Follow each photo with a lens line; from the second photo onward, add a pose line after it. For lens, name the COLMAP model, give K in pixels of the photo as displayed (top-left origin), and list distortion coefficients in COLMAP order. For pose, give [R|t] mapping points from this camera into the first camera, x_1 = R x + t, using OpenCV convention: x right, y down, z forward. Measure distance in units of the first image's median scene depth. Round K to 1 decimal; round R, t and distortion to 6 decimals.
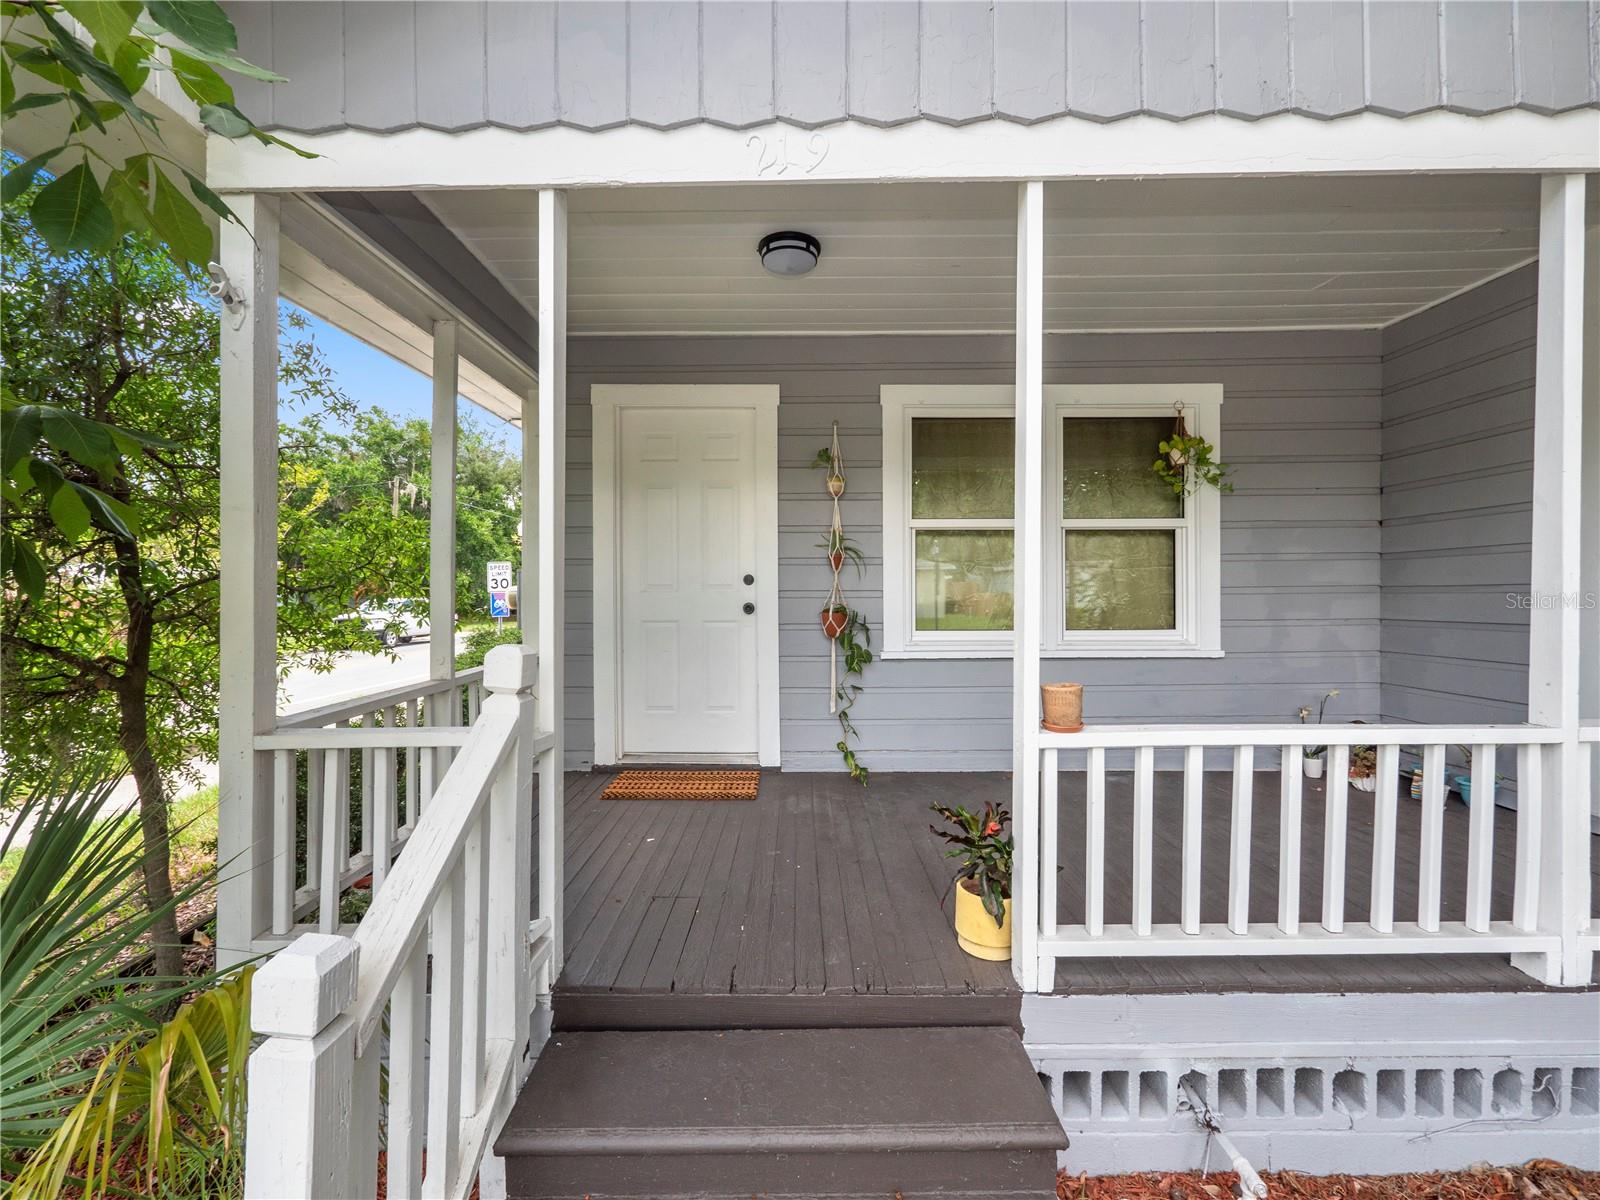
lens RADIAL K [[674.9, 0, 800.9], [0, 674.9, 597.3], [0, 0, 1]] dist [0.001424, -0.000912]
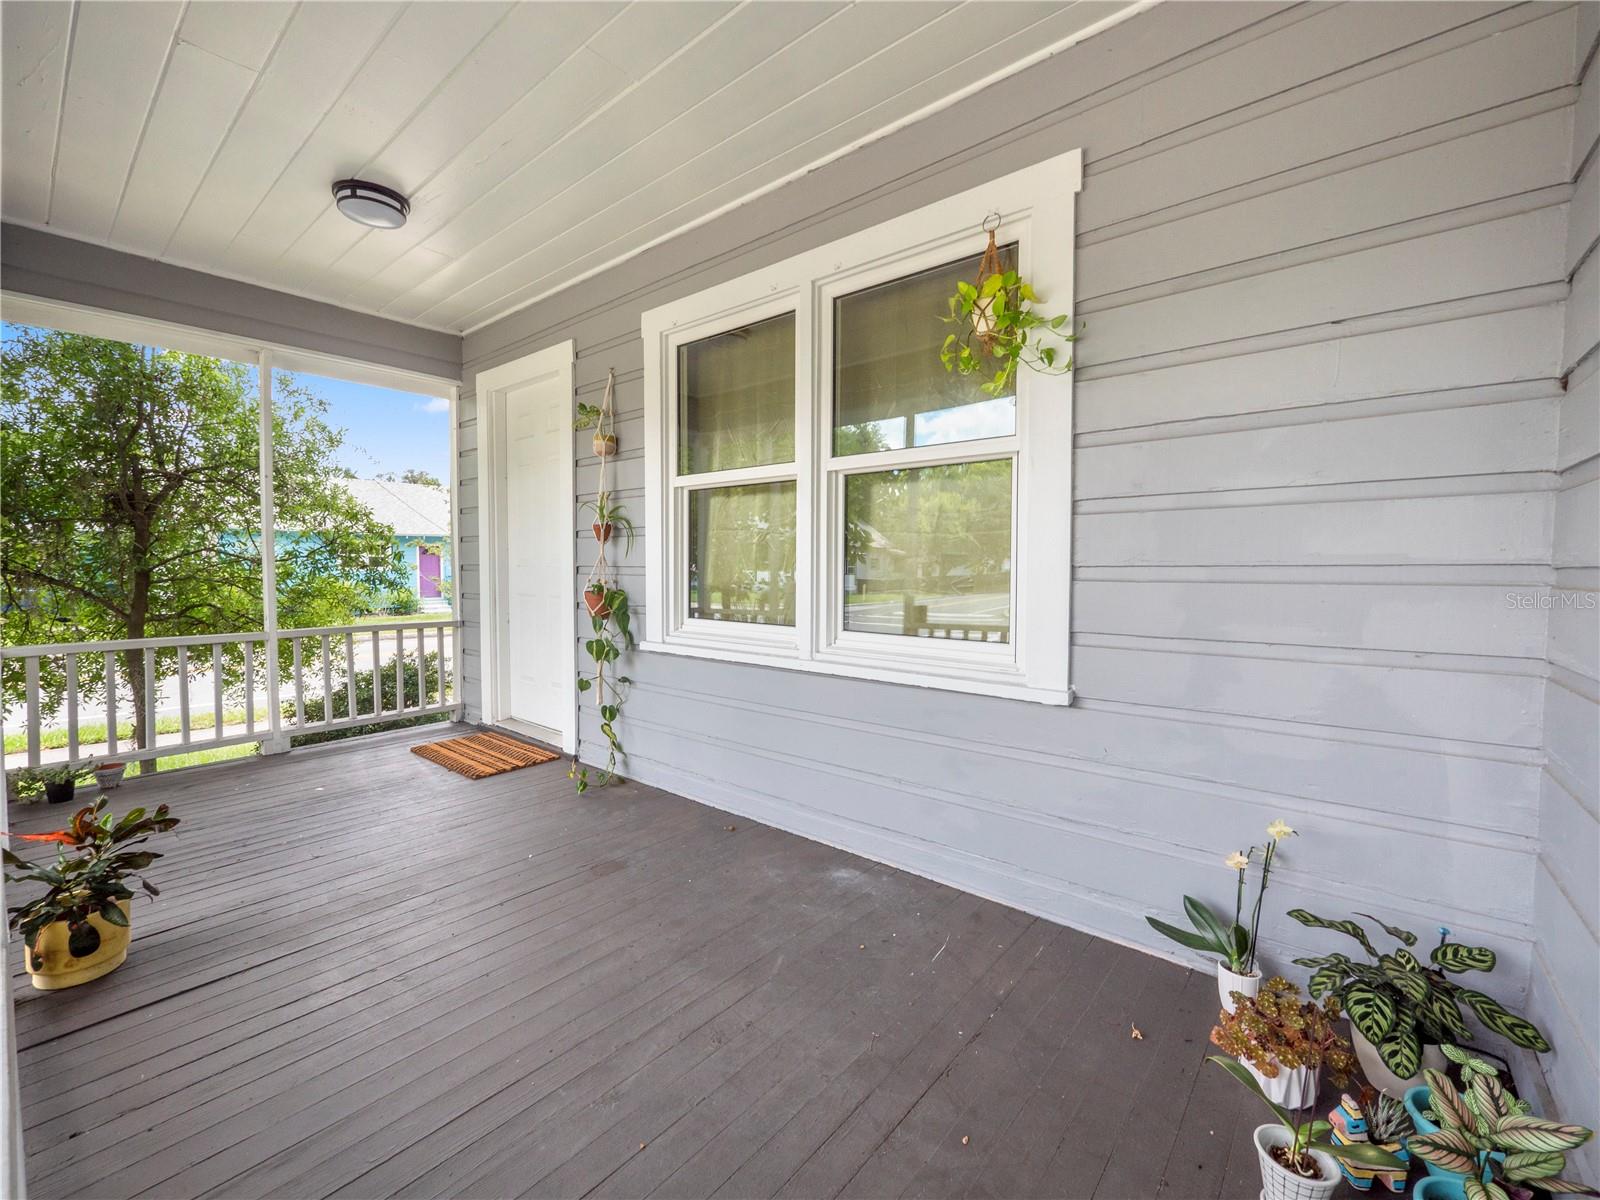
lens RADIAL K [[674.9, 0, 800.6], [0, 674.9, 600.0], [0, 0, 1]] dist [0.001424, -0.000912]
pose [[0.765107, 0.039318, -0.642701, 0.795890], [-0.016956, 0.999018, 0.040931, -0.007061], [0.643679, -0.020419, 0.765023, 0.490037]]
